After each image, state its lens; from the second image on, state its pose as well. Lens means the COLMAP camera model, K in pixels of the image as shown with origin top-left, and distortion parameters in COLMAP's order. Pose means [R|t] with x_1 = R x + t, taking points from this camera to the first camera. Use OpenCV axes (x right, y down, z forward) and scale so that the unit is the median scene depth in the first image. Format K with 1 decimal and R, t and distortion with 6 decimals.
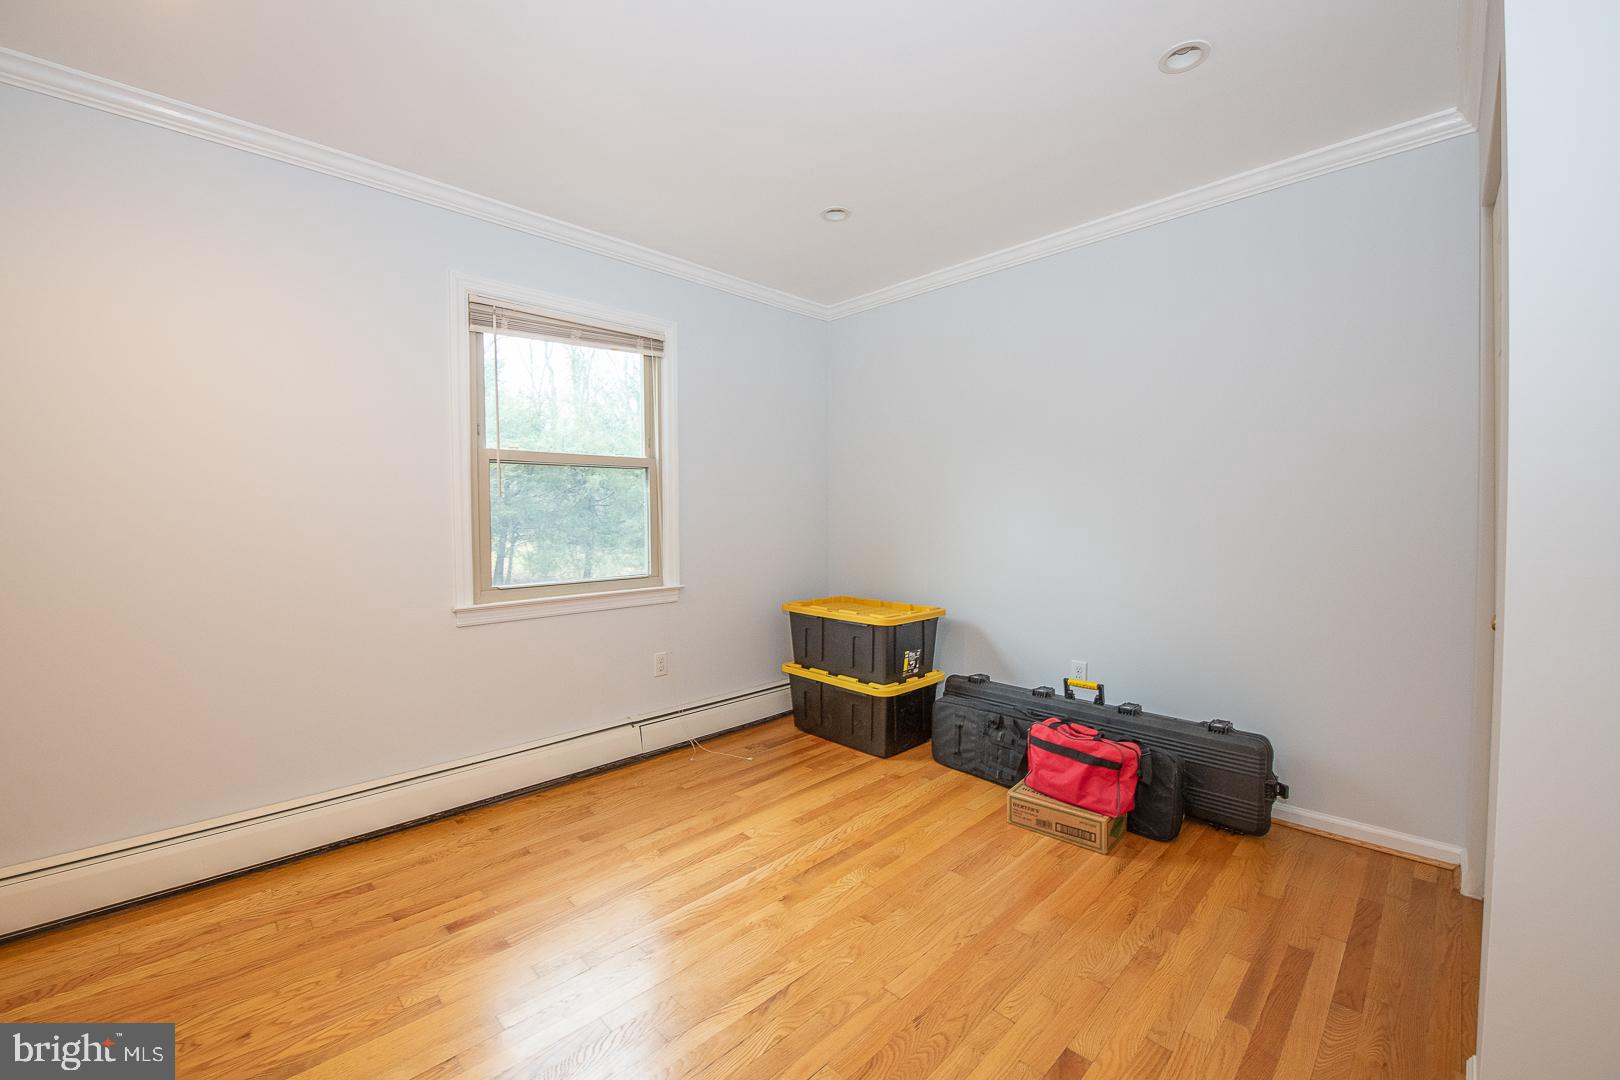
lens RADIAL K [[642.0, 0, 815.3], [0, 642.0, 532.0], [0, 0, 1]] dist [-0.017440, -0.002218]
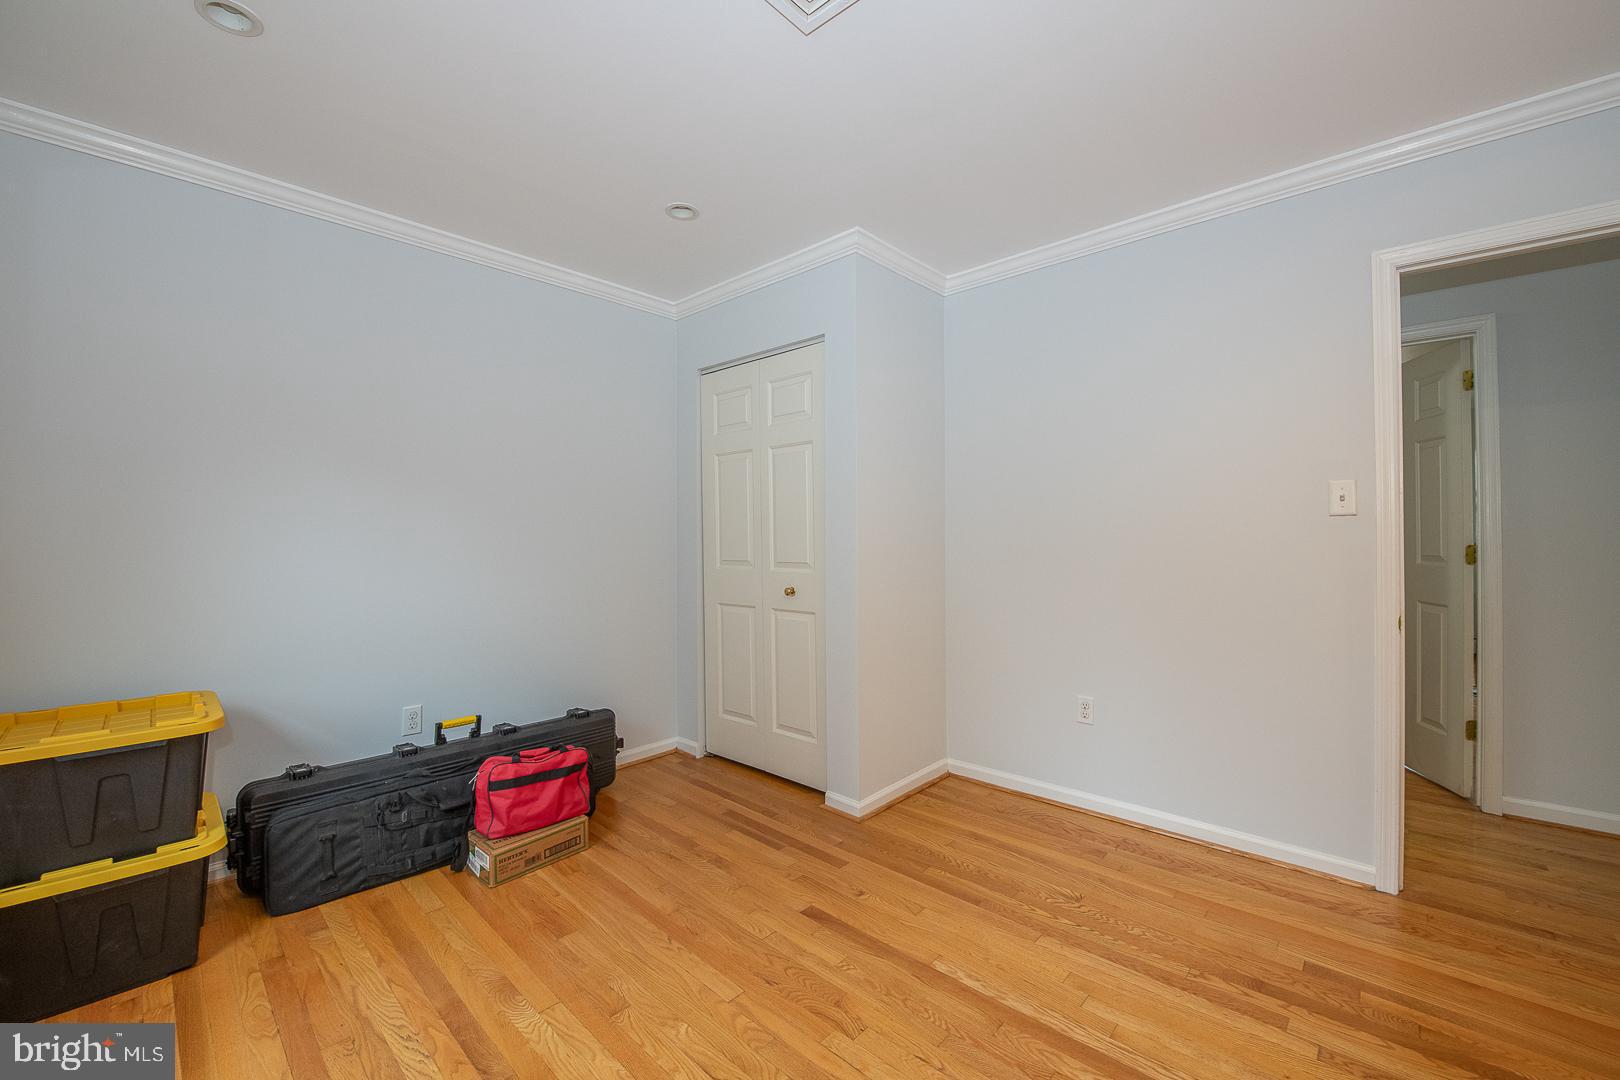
lens RADIAL K [[642.0, 0, 815.3], [0, 642.0, 532.0], [0, 0, 1]] dist [-0.017440, -0.002218]
pose [[-0.049896, 0.012676, 0.998674, -0.659515], [0.026667, 0.999580, -0.011355, -0.019418], [-0.998398, 0.026066, -0.050213, 0.629068]]
